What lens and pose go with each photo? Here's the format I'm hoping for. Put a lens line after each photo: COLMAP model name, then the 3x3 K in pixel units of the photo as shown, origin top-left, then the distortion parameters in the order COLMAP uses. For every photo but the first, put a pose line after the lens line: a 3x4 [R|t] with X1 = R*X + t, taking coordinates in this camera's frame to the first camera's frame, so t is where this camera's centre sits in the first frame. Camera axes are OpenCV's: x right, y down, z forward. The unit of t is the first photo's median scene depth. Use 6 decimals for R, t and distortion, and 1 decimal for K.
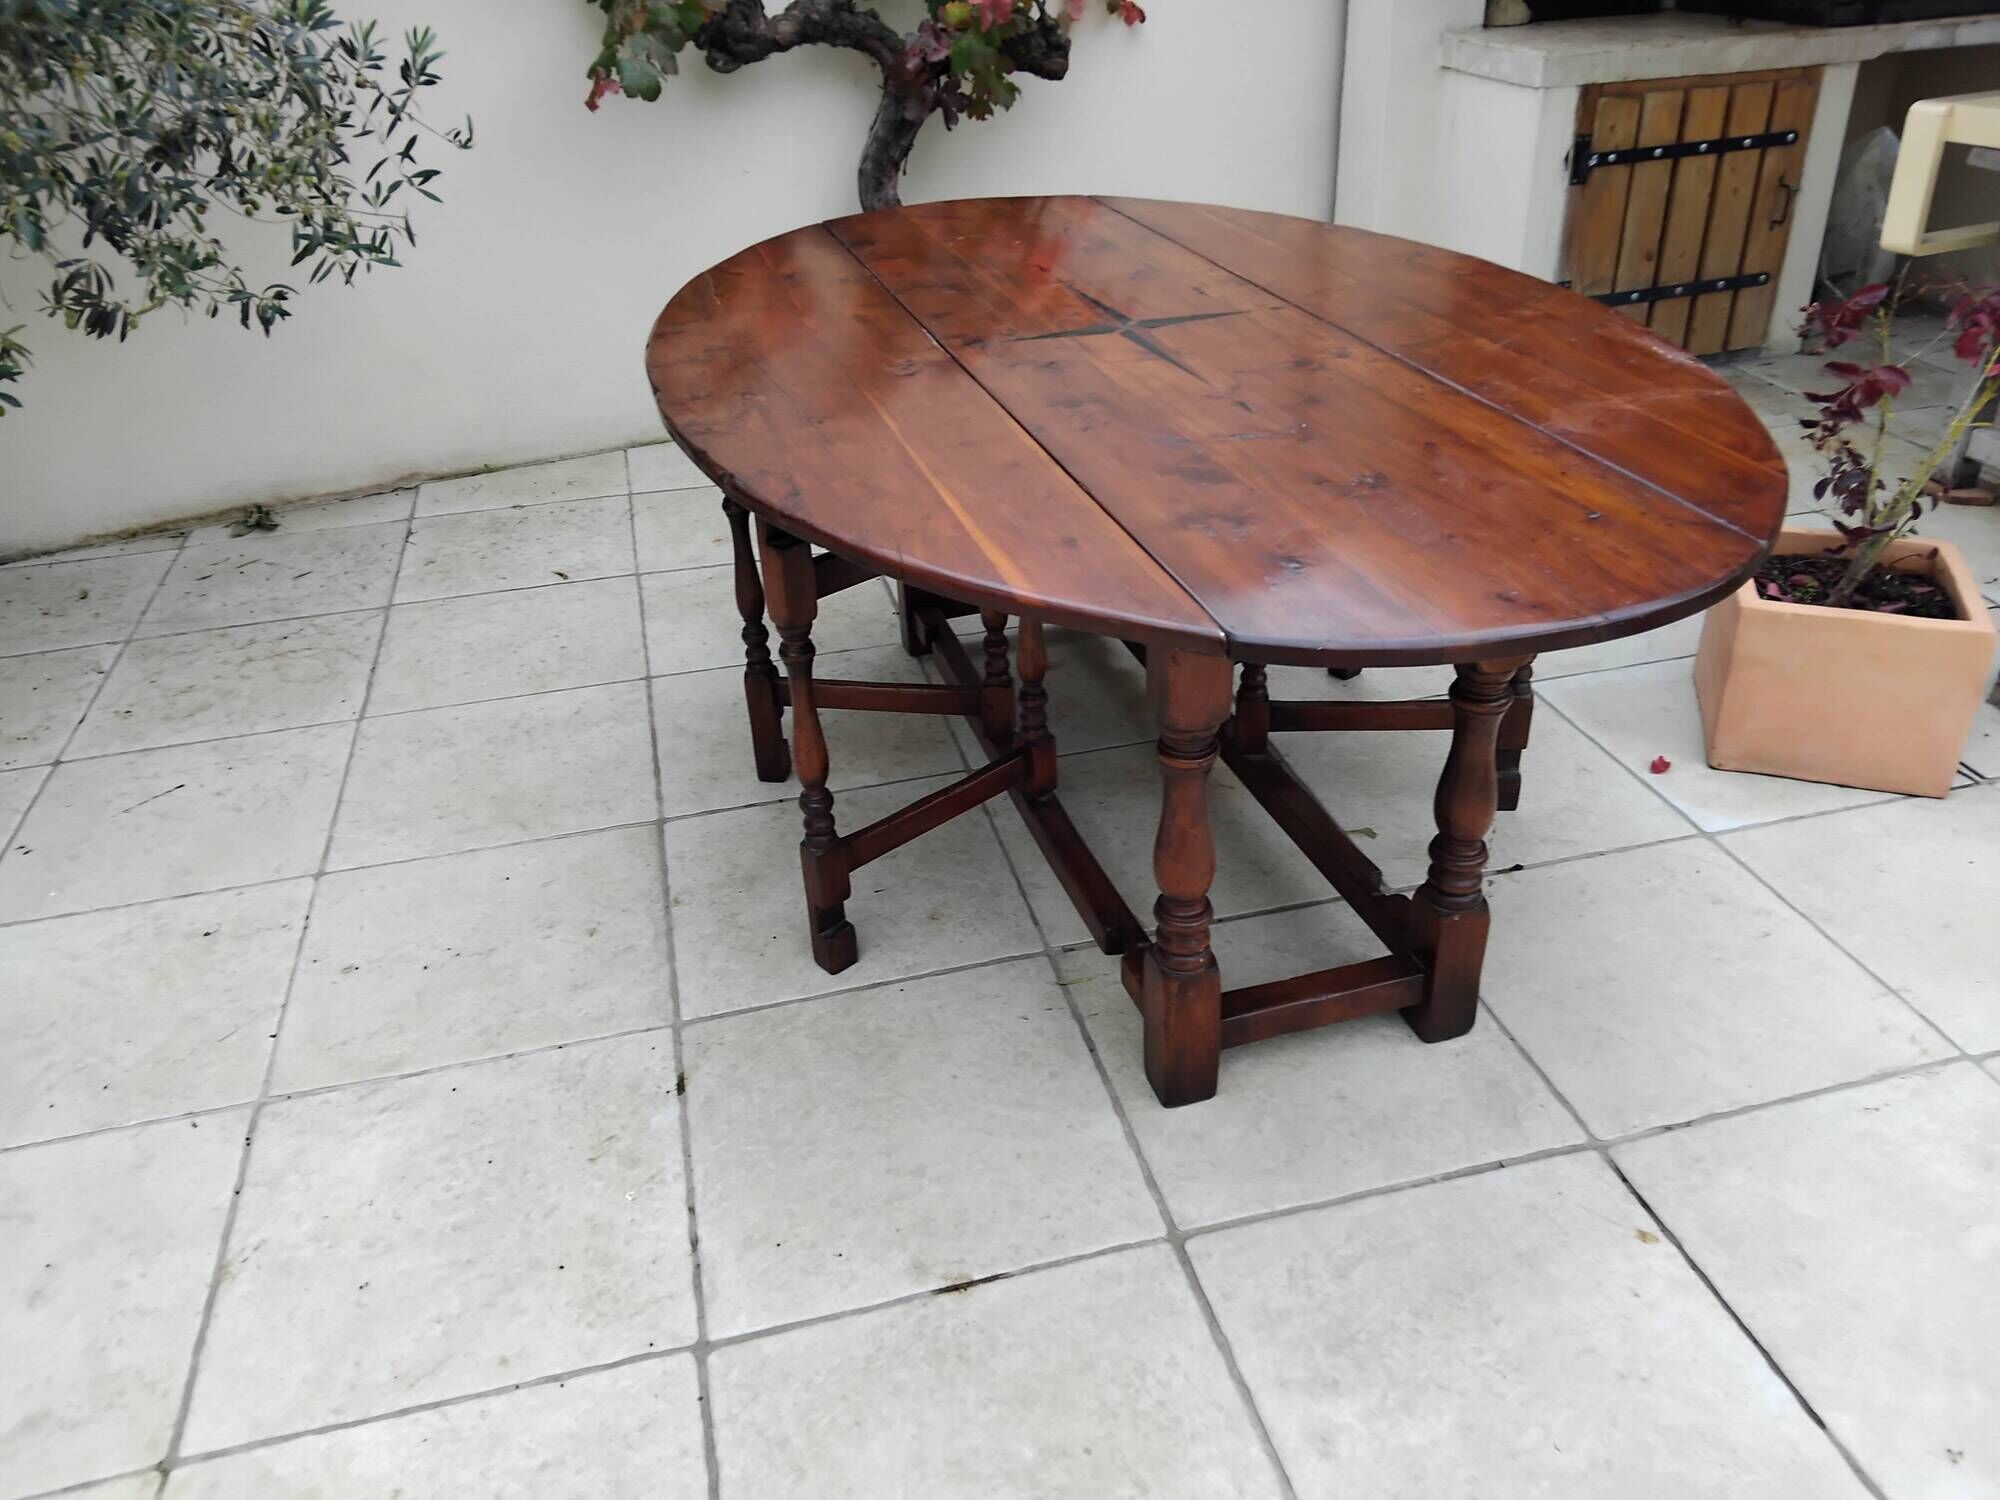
lens RADIAL K [[1493.3, 0, 1000.4], [0, 1493.3, 722.0], [0, 0, 1]] dist [0.046367, -0.081238]
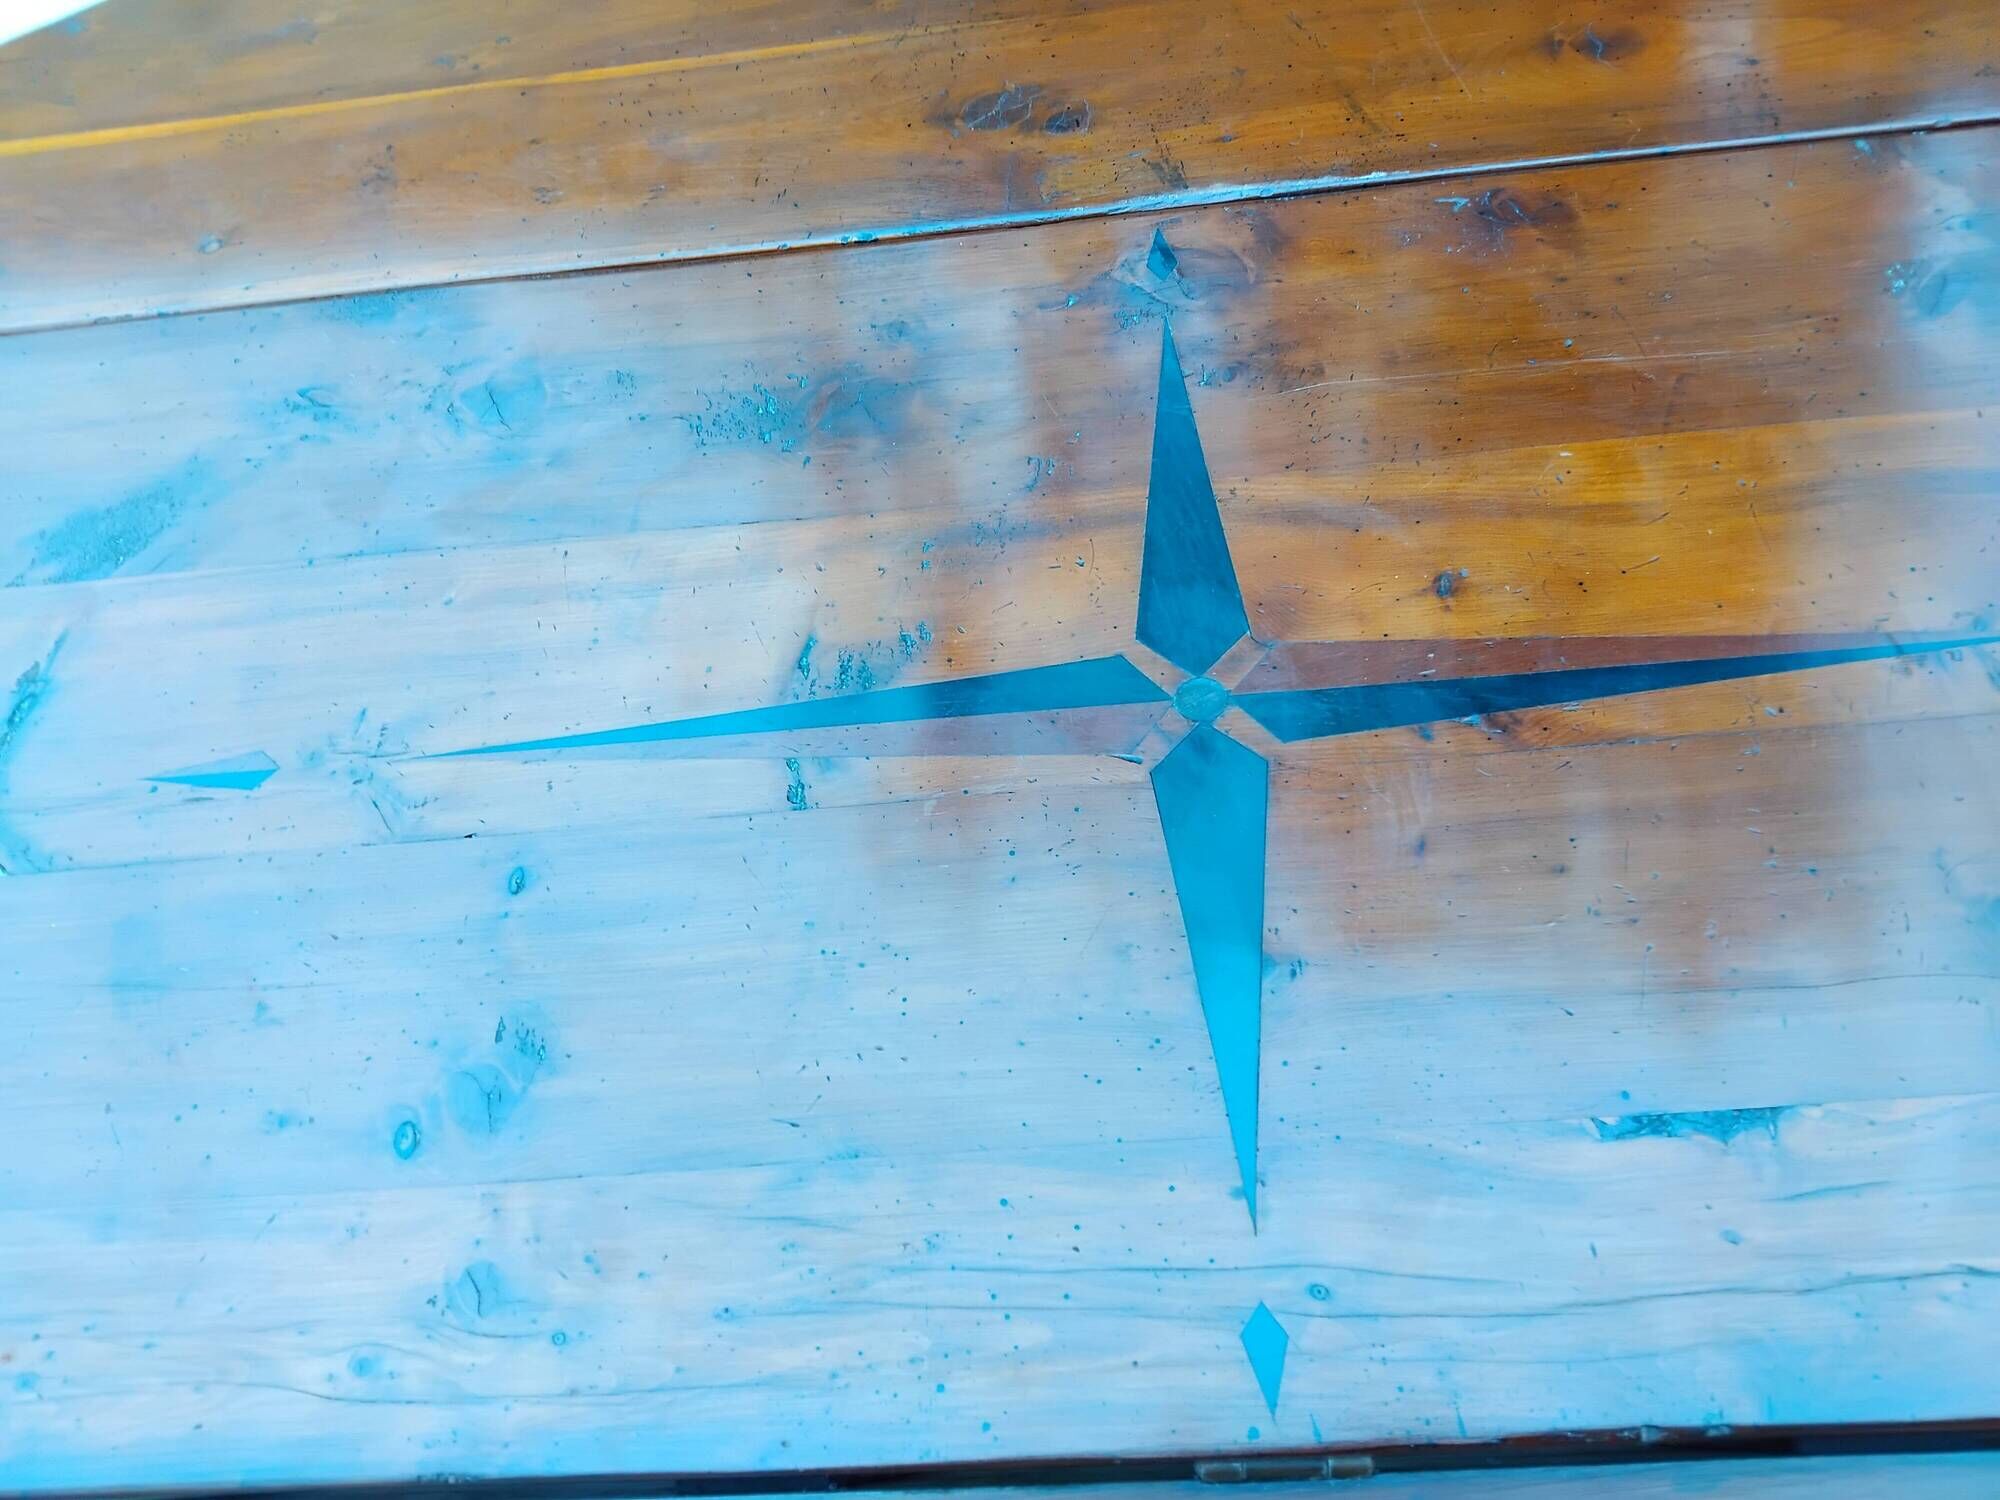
lens RADIAL K [[1493.3, 0, 1018.5], [0, 1493.3, 745.3], [0, 0, 1]] dist [0.046367, -0.081238]
pose [[-0.251346, 0.881491, -0.399748, 0.205140], [-0.361815, 0.297496, 0.883508, -0.477625], [0.897728, 0.366701, 0.244162, 0.890043]]
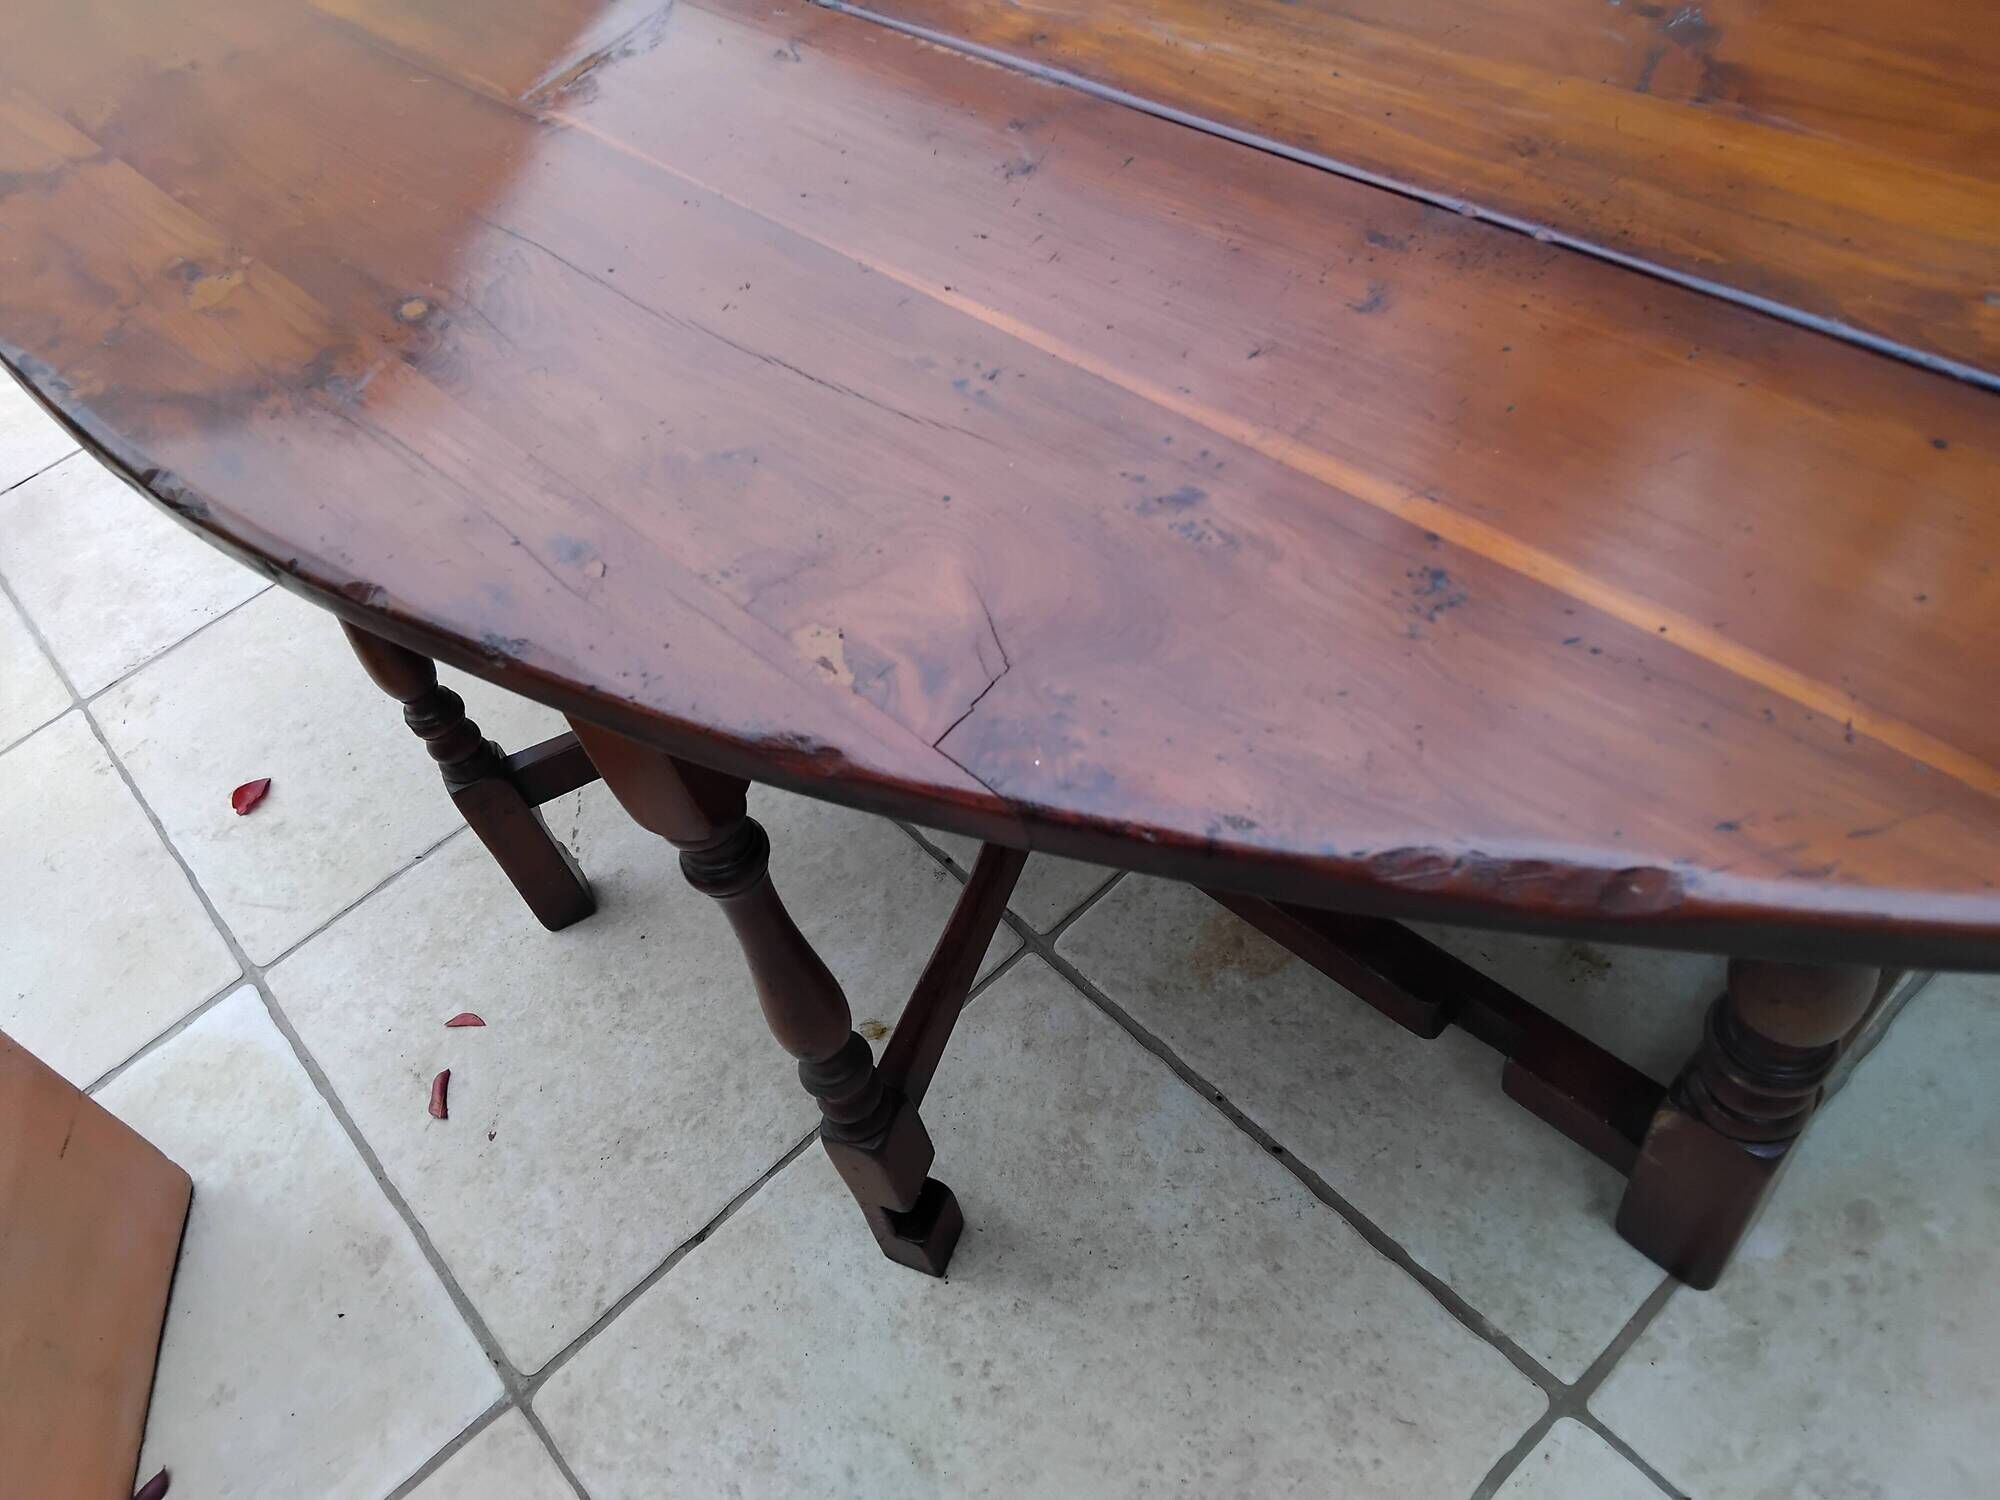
lens RADIAL K [[1493.3, 0, 1004.4], [0, 1493.3, 735.9], [0, 0, 1]] dist [0.046367, -0.081238]
pose [[-0.865597, 0.472502, -0.165786, 0.284482], [-0.060772, 0.229504, 0.971409, -0.601815], [0.497041, 0.850923, -0.169943, 1.272181]]
